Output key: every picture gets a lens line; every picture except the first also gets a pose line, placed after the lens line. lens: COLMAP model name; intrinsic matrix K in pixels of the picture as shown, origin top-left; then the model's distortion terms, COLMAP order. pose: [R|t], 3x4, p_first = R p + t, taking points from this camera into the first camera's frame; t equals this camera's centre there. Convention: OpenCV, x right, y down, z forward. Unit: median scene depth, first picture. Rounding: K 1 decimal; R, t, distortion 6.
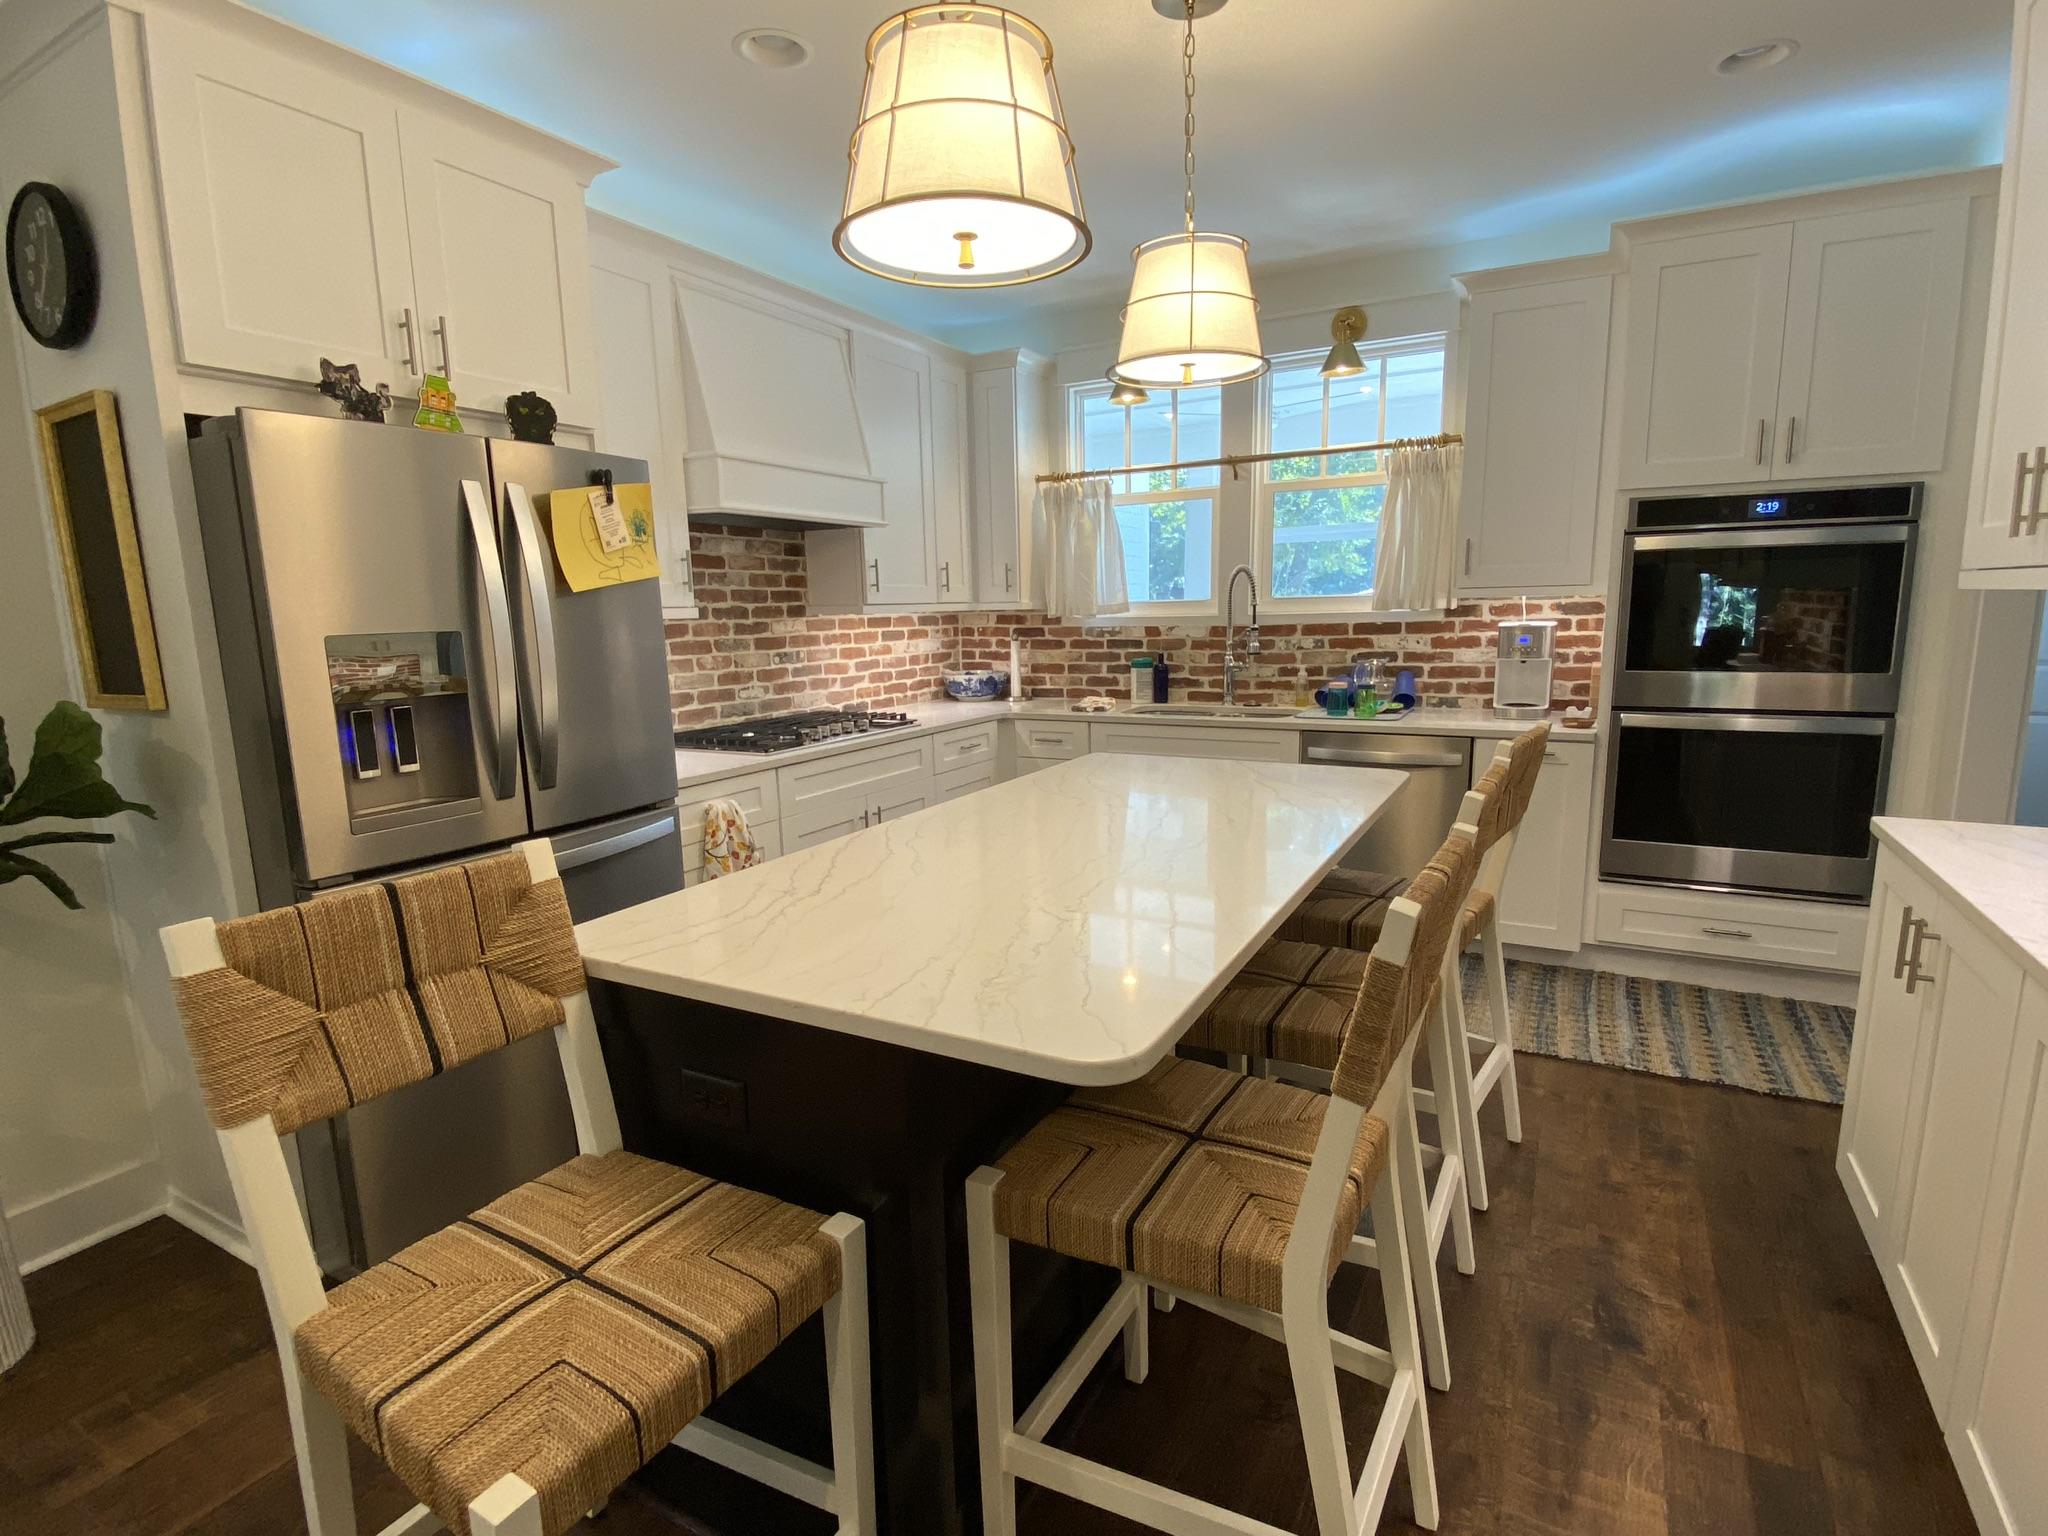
lens RADIAL K [[1005.1, 0, 1002.7], [0, 1005.1, 786.5], [0, 0, 1]] dist [0.004553, -0.010592]
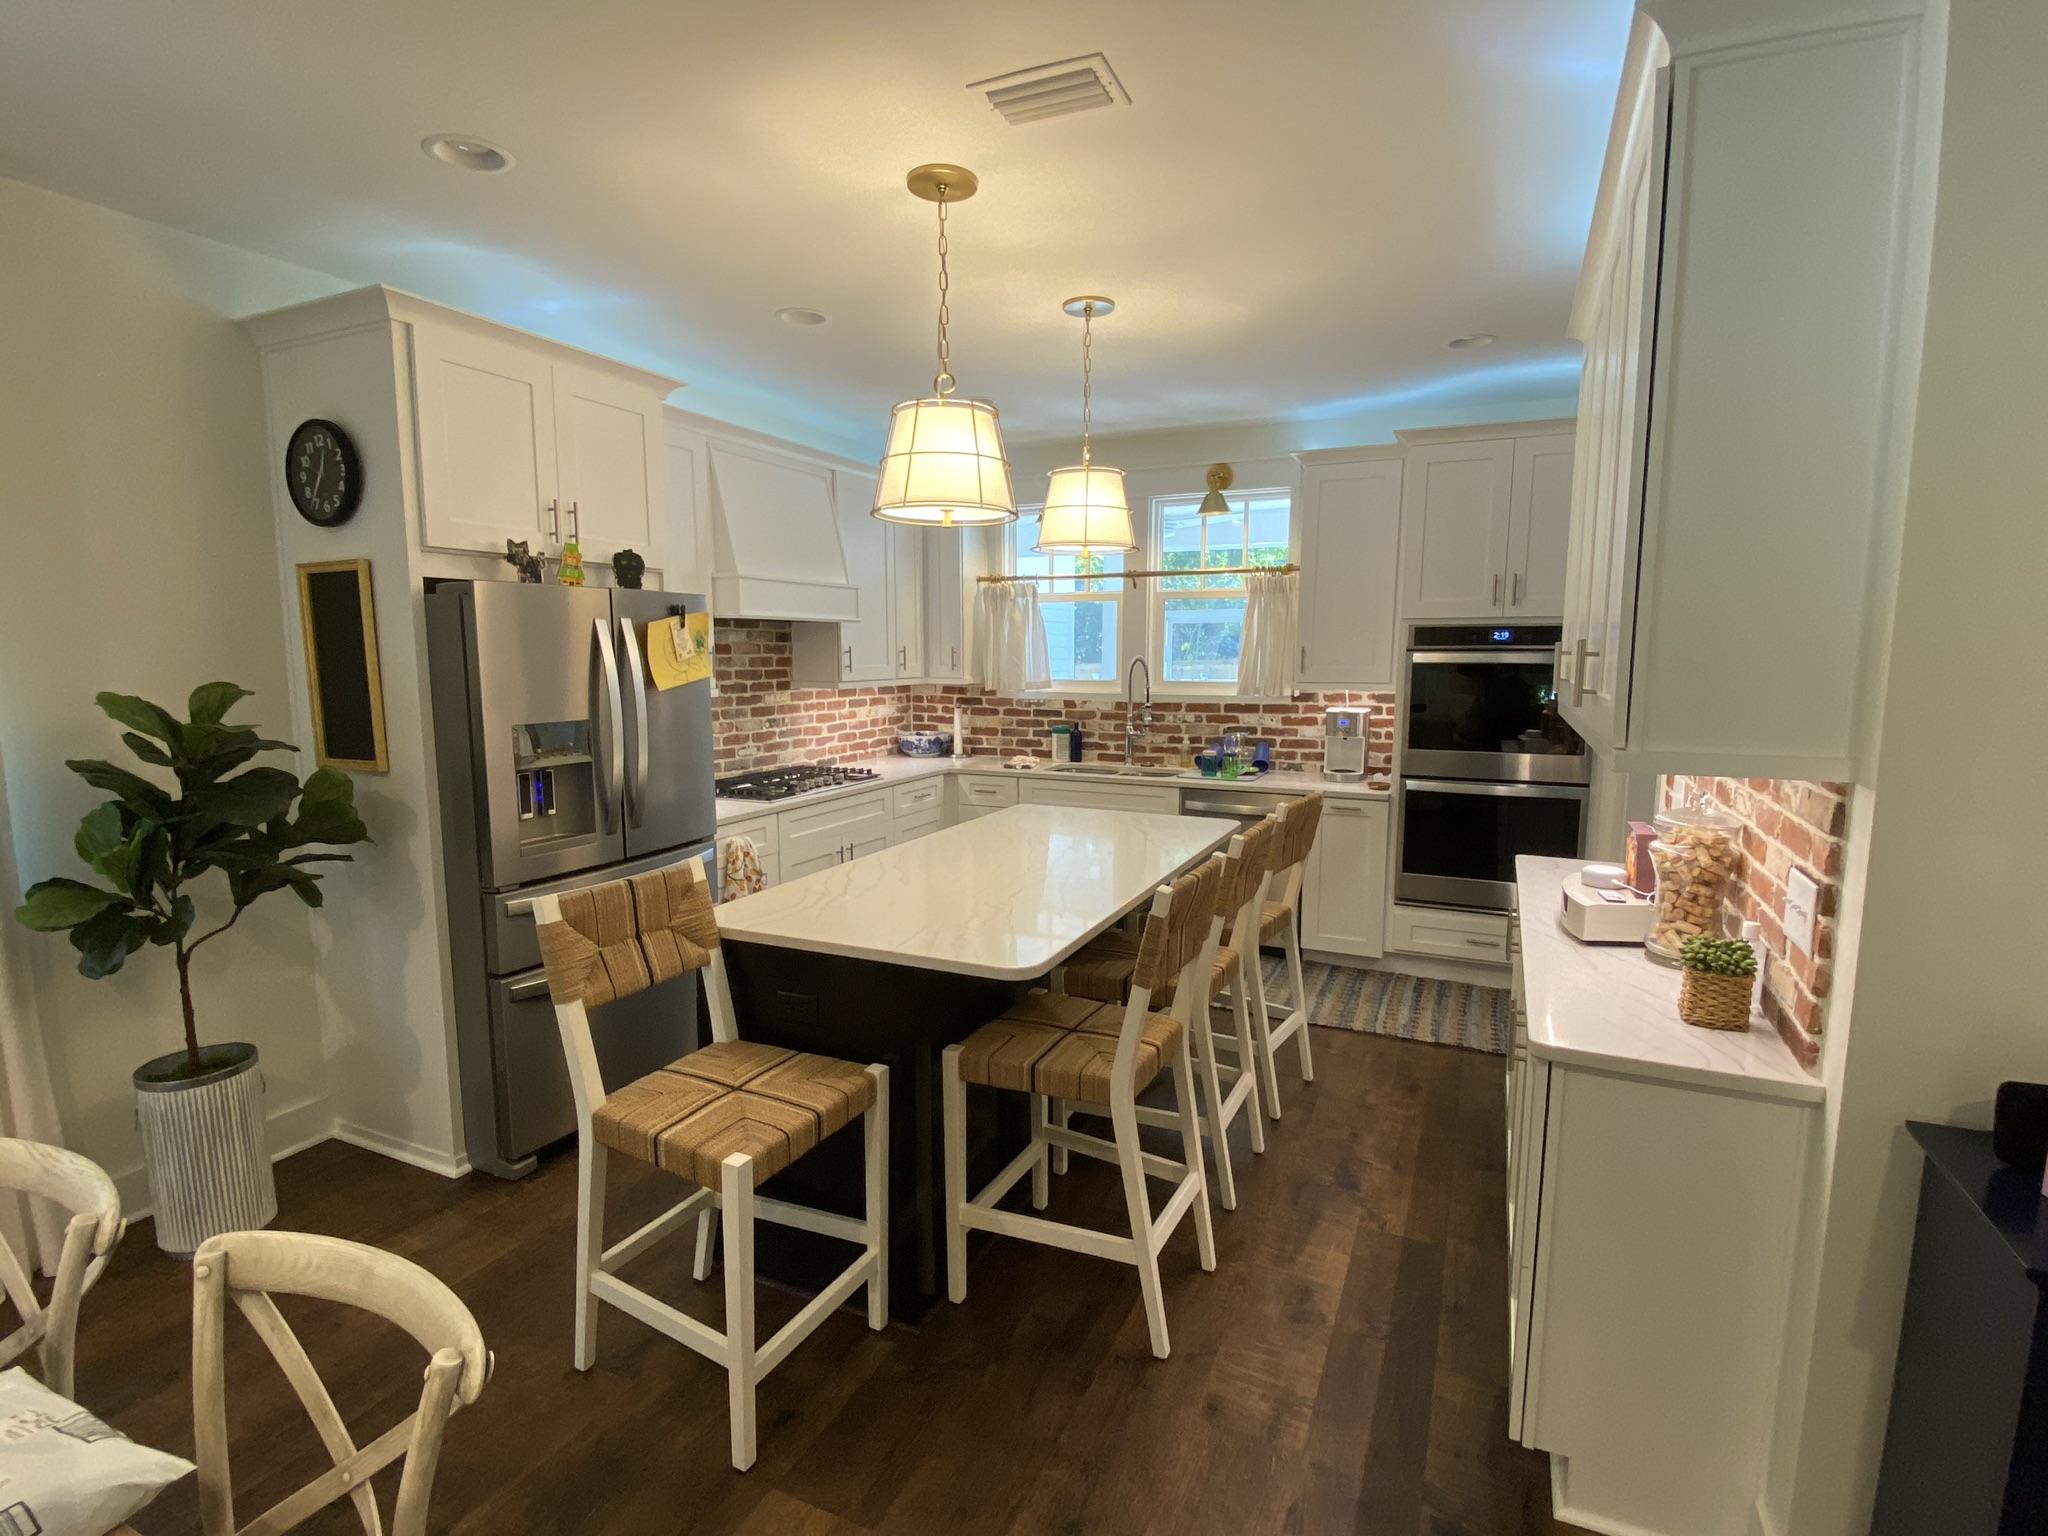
lens RADIAL K [[1005.1, 0, 1015.0], [0, 1005.1, 779.0], [0, 0, 1]] dist [0.004553, -0.010592]
pose [[0.996632, 0.015113, 0.080603, -0.022422], [-0.011184, 0.998737, -0.048983, -0.001486], [-0.081241, 0.047917, 0.995542, -0.304304]]
